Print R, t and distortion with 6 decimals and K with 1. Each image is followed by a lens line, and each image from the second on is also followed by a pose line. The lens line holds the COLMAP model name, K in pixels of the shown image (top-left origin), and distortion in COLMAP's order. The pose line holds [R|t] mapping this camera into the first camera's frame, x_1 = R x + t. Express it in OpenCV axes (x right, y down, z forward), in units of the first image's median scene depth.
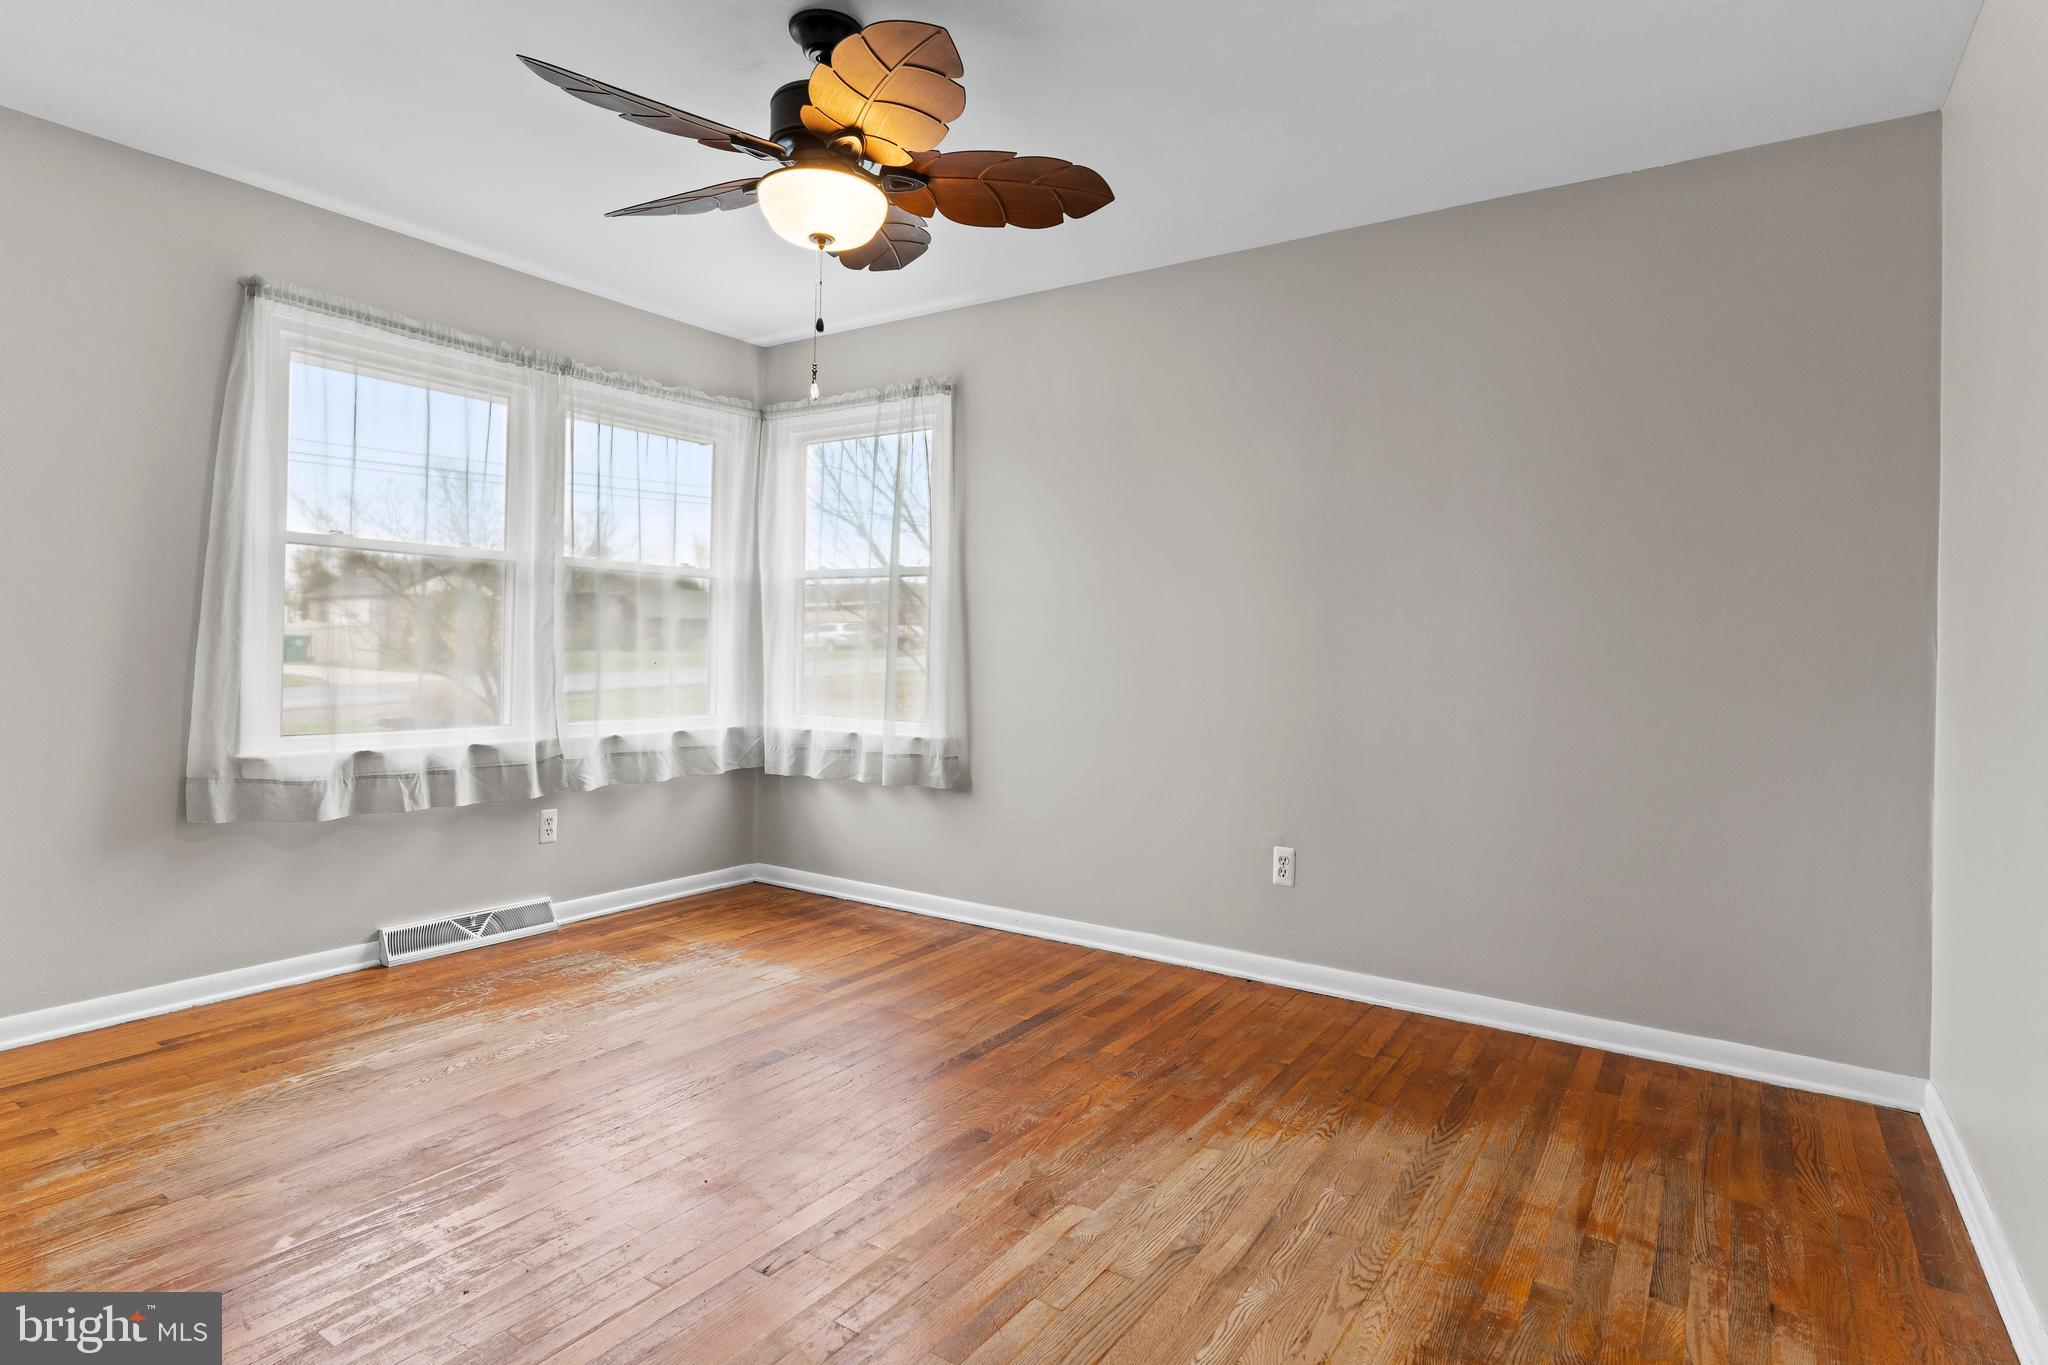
lens RADIAL K [[1073.0, 0, 1024.2], [0, 1073.0, 635.9], [0, 0, 1]] dist [0.000847, 0.001164]
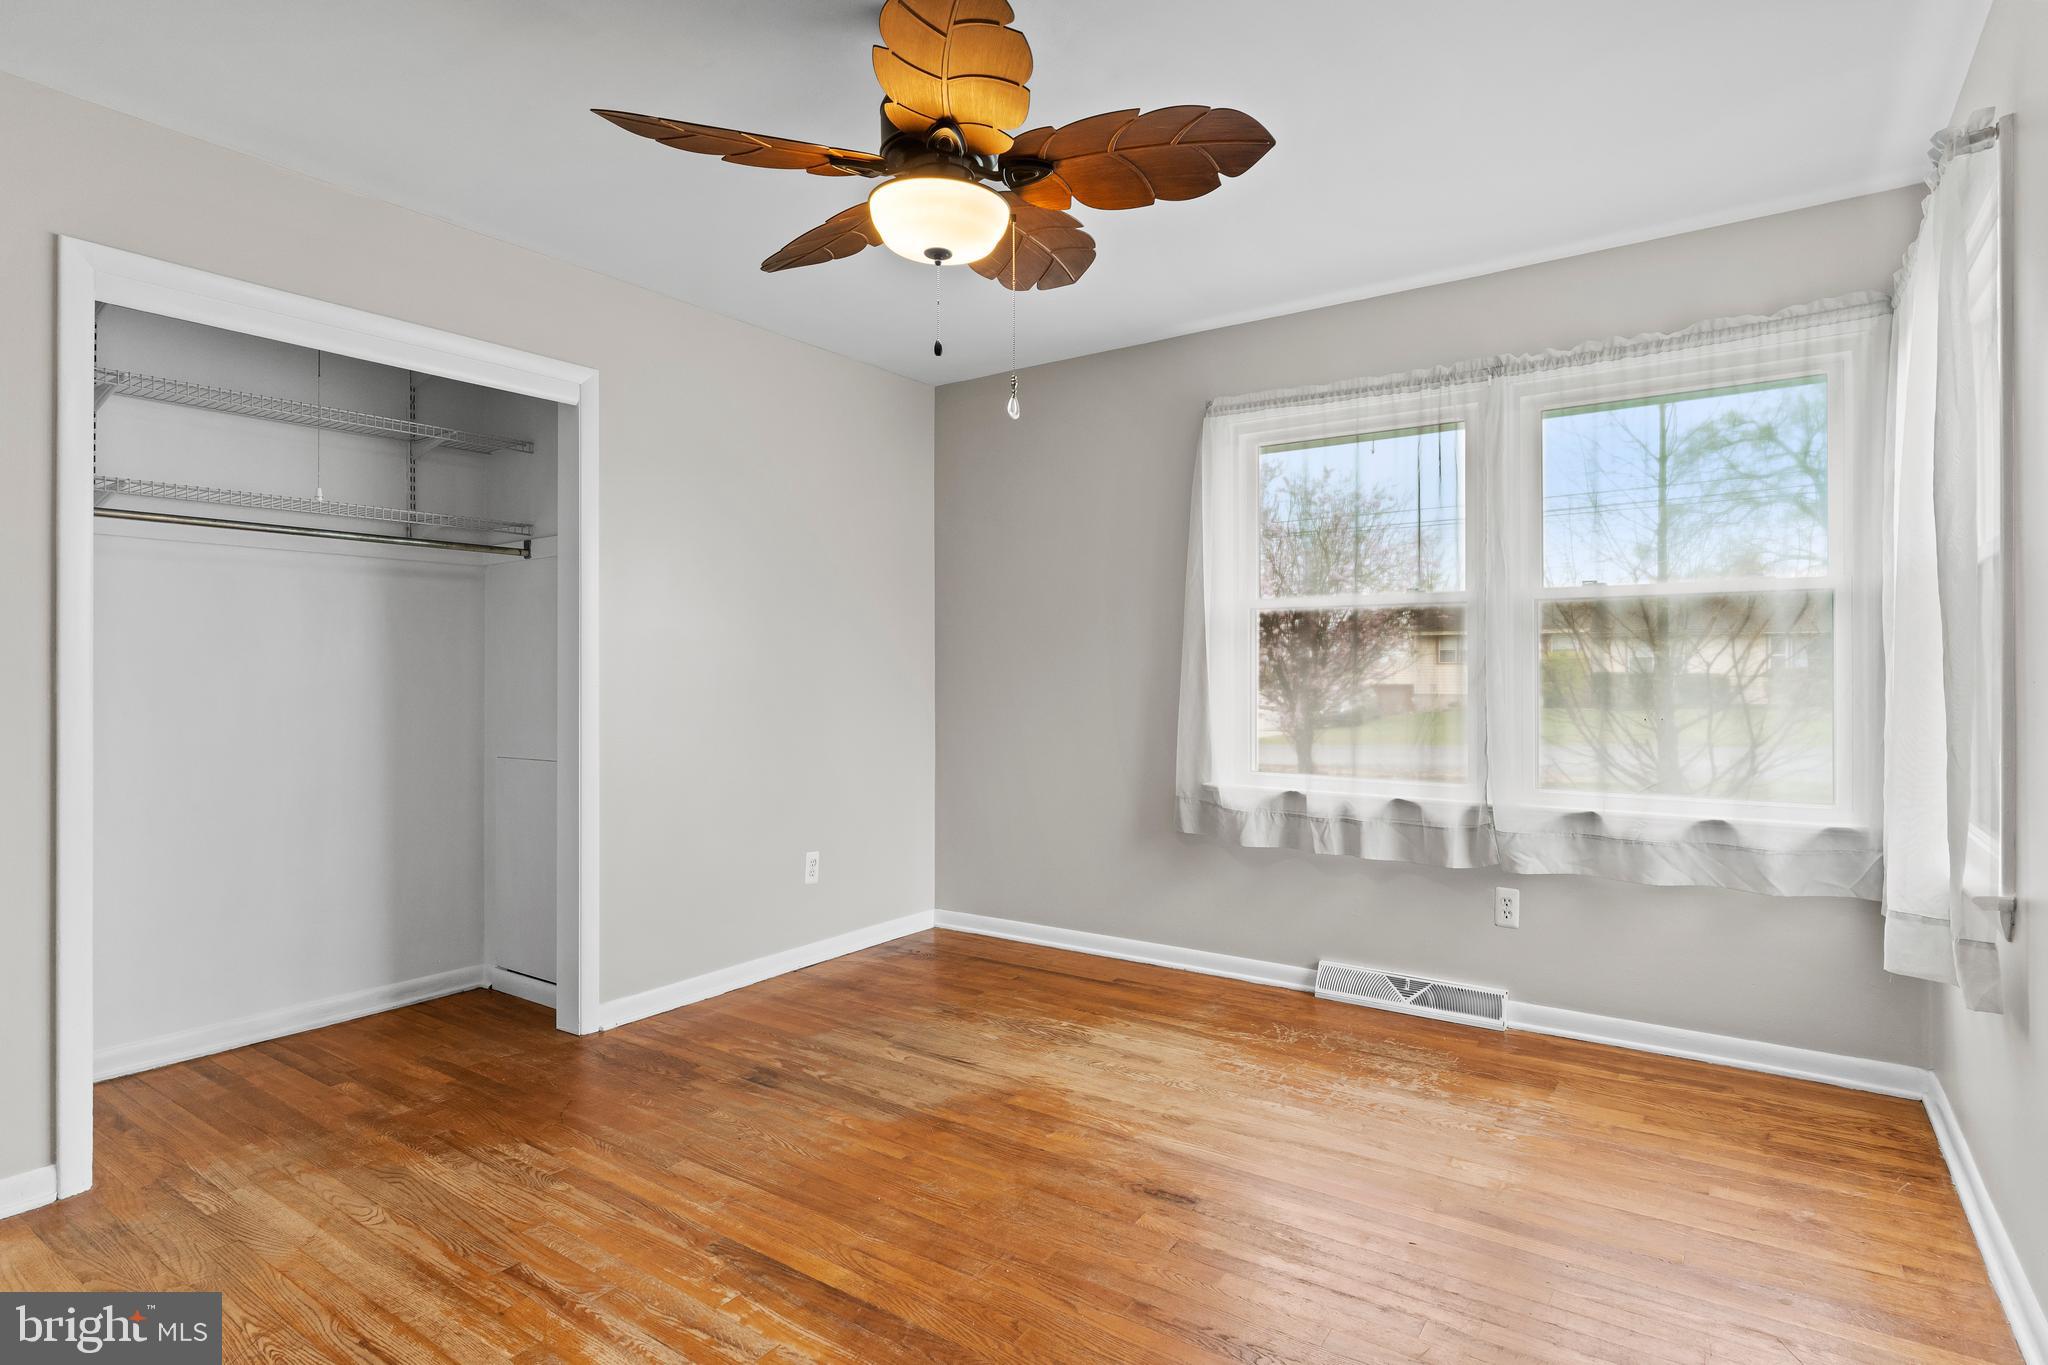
lens RADIAL K [[1053.8, 0, 1011.9], [0, 1053.8, 676.9], [0, 0, 1]] dist [-0.002054, 0.000299]
pose [[-0.021000, -0.018907, -0.999601, 0.488295], [0.007837, 0.999787, -0.019075, 0.008165], [0.999749, -0.008235, -0.020848, 0.754220]]
